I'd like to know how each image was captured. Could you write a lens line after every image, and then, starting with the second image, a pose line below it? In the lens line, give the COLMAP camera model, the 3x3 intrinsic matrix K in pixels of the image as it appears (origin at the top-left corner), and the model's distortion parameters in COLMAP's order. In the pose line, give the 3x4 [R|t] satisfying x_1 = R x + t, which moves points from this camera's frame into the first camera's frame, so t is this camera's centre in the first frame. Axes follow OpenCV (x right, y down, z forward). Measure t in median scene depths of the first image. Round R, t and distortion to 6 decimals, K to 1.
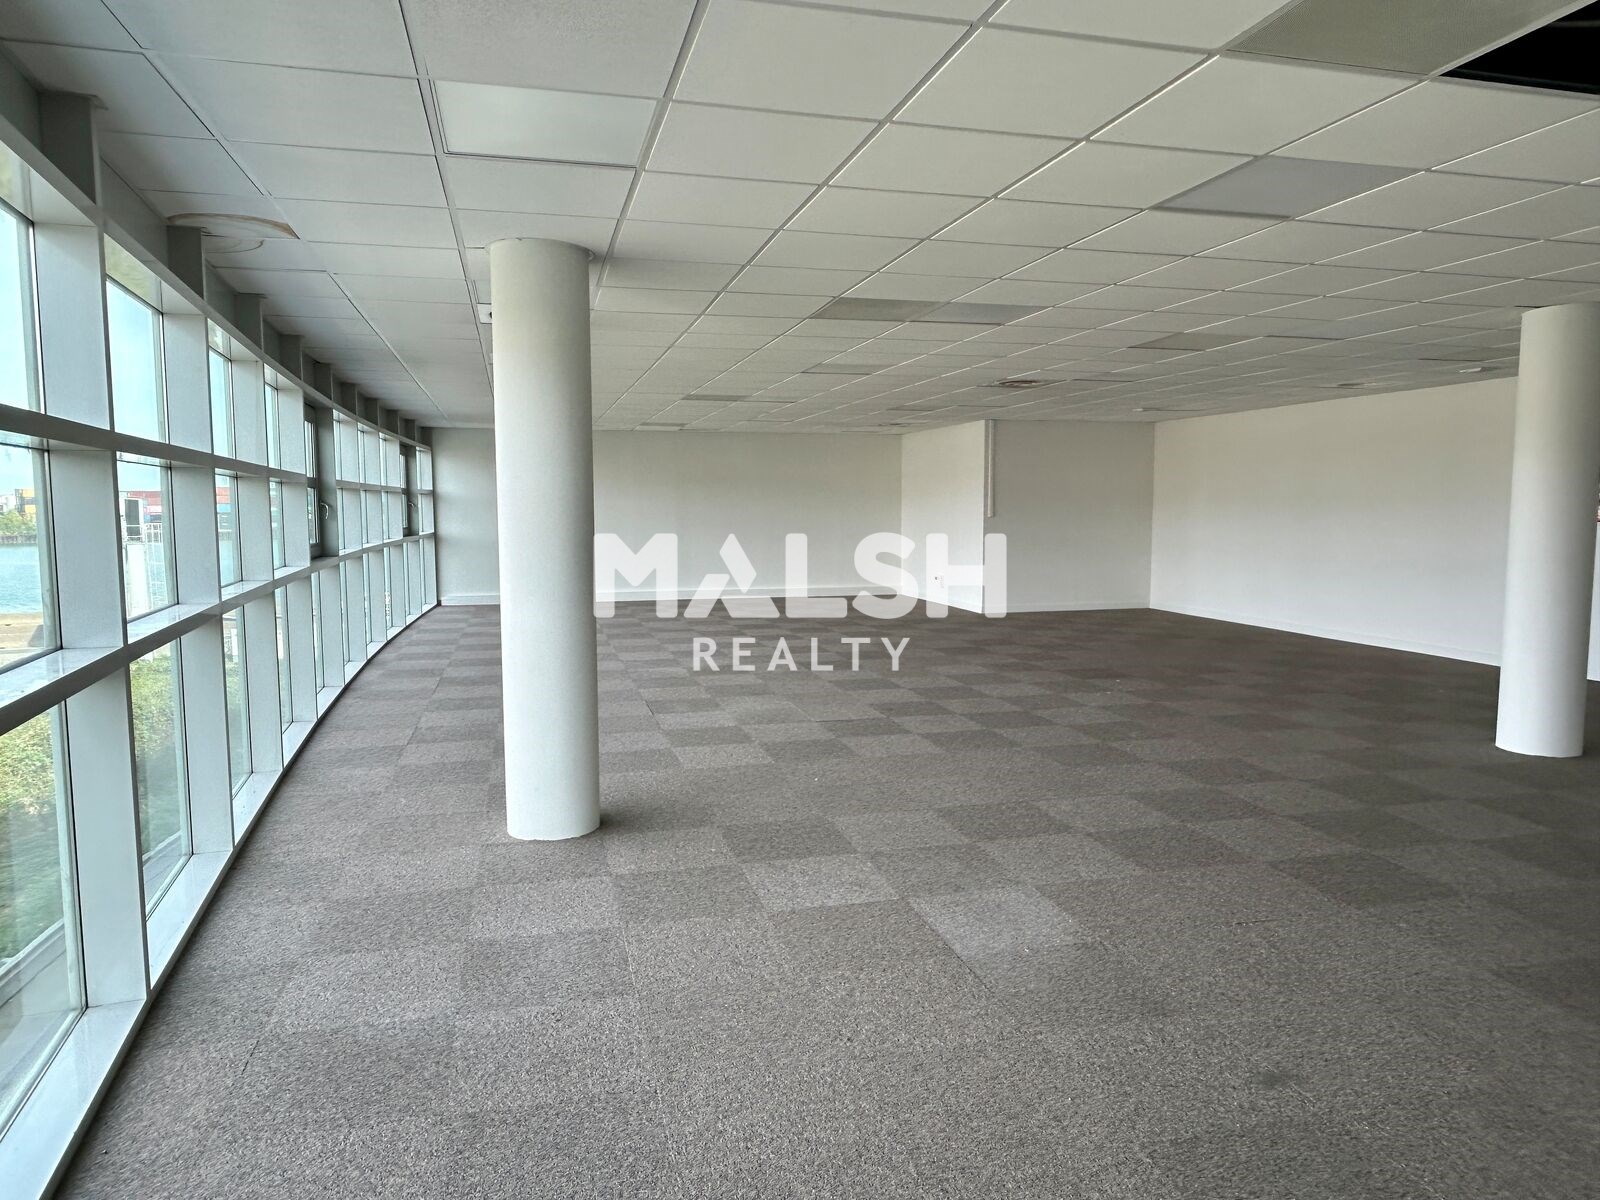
lens RADIAL K [[1047.5, 0, 793.7], [0, 1047.5, 602.8], [0, 0, 1]] dist [0.003284, -0.005583]
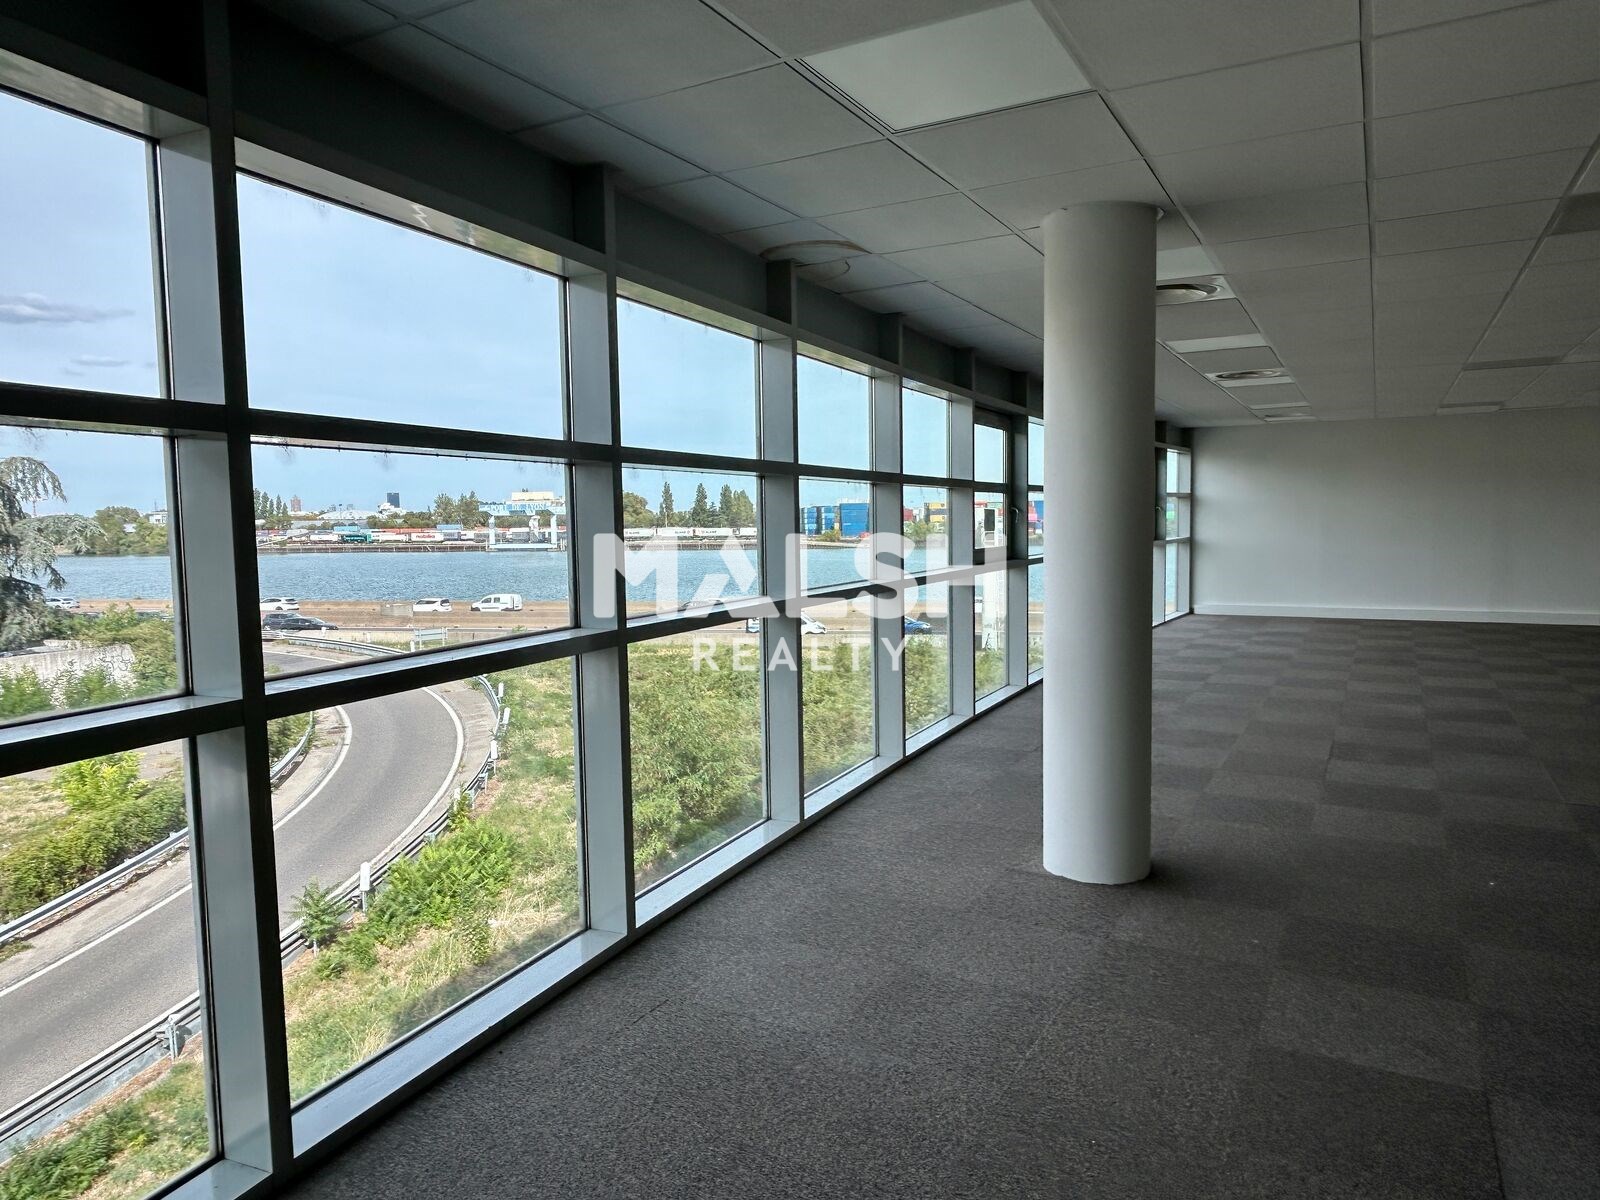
lens RADIAL K [[1047.5, 0, 797.1], [0, 1047.5, 594.5], [0, 0, 1]] dist [0.003284, -0.005583]
pose [[0.719224, 0.041896, -0.693514, 0.200909], [-0.051561, 0.998646, 0.006857, -0.009105], [0.692863, 0.030827, 0.720410, 0.188600]]
